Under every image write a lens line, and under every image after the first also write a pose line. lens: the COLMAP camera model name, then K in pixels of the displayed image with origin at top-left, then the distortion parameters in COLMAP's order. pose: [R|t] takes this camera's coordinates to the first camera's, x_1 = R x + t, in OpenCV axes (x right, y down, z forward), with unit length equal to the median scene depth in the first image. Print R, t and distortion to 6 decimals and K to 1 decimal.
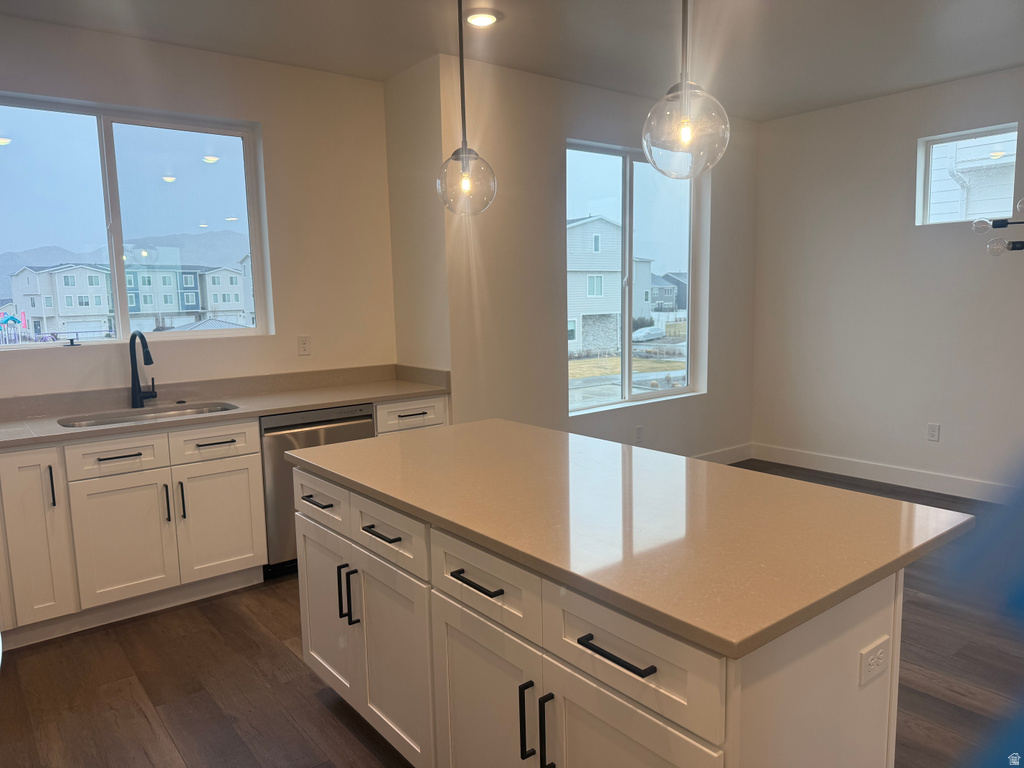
lens RADIAL K [[722.1, 0, 511.8], [0, 722.1, 387.1], [0, 0, 1]] dist [0.065205, -0.085249]
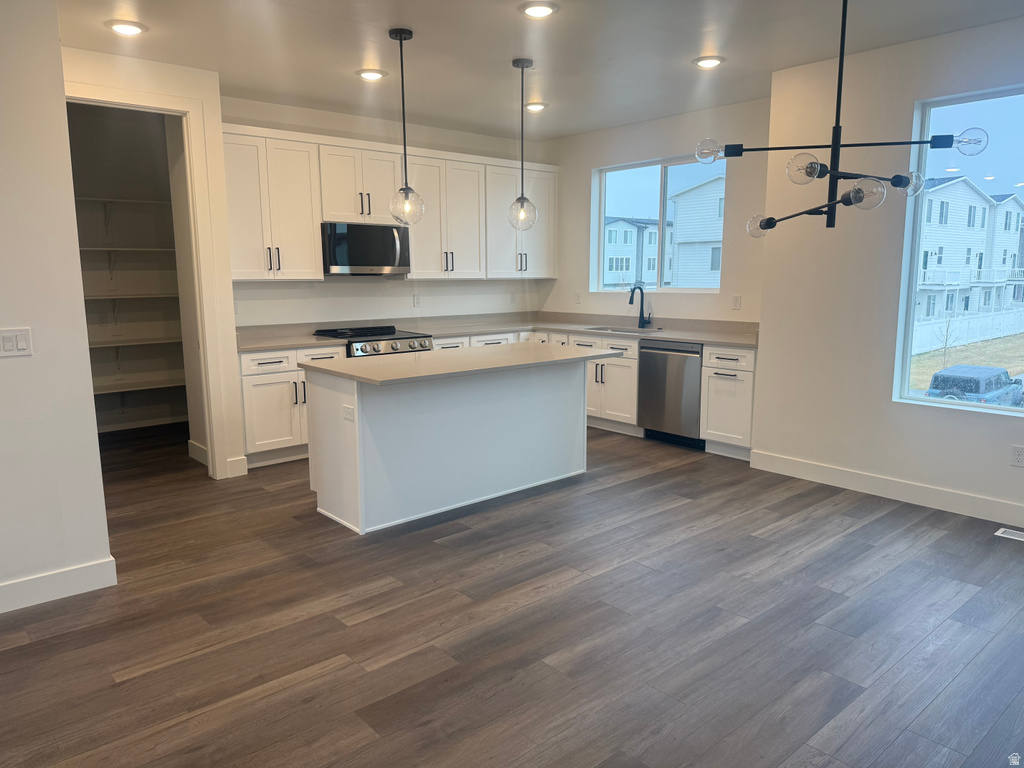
lens RADIAL K [[722.1, 0, 506.3], [0, 722.1, 386.8], [0, 0, 1]] dist [0.065205, -0.085249]
pose [[-0.007663, 0.175600, -0.984432, 1.276591], [-0.118290, 0.977389, 0.175264, -0.104006], [0.992949, 0.117792, 0.013282, 0.639961]]
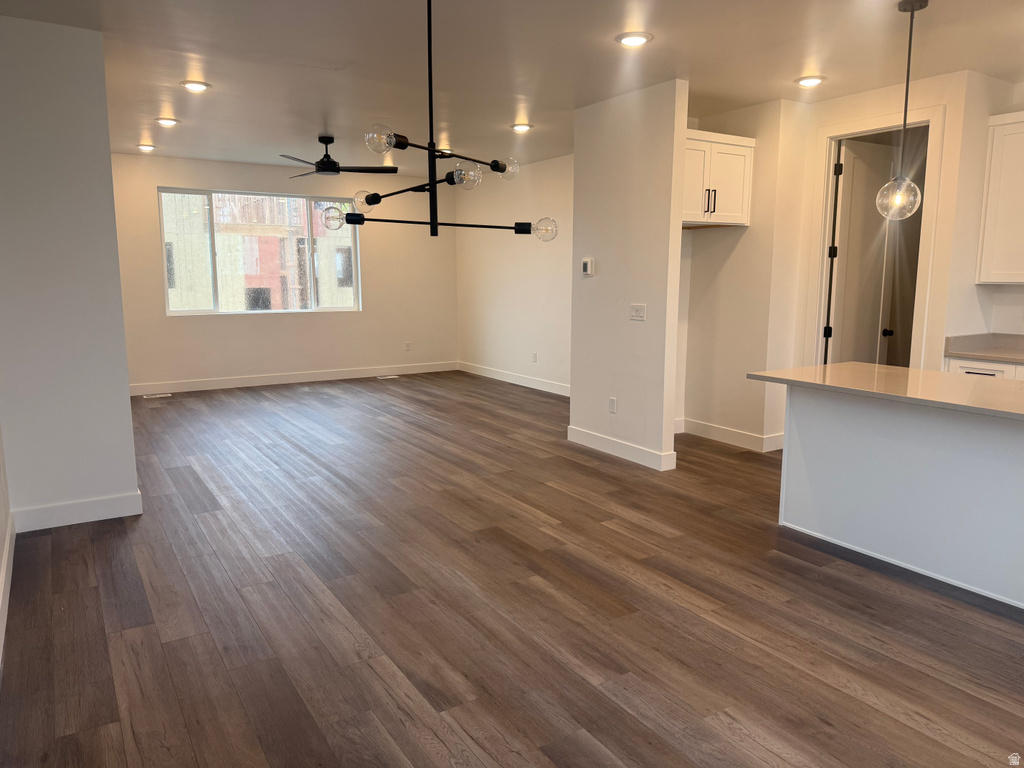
lens RADIAL K [[722.1, 0, 518.8], [0, 722.1, 376.6], [0, 0, 1]] dist [0.065205, -0.085249]
pose [[-0.987532, -0.008762, 0.157176, 0.491652], [0.032792, 0.965098, 0.259830, -0.201395], [-0.153966, 0.261744, -0.952777, 1.533446]]
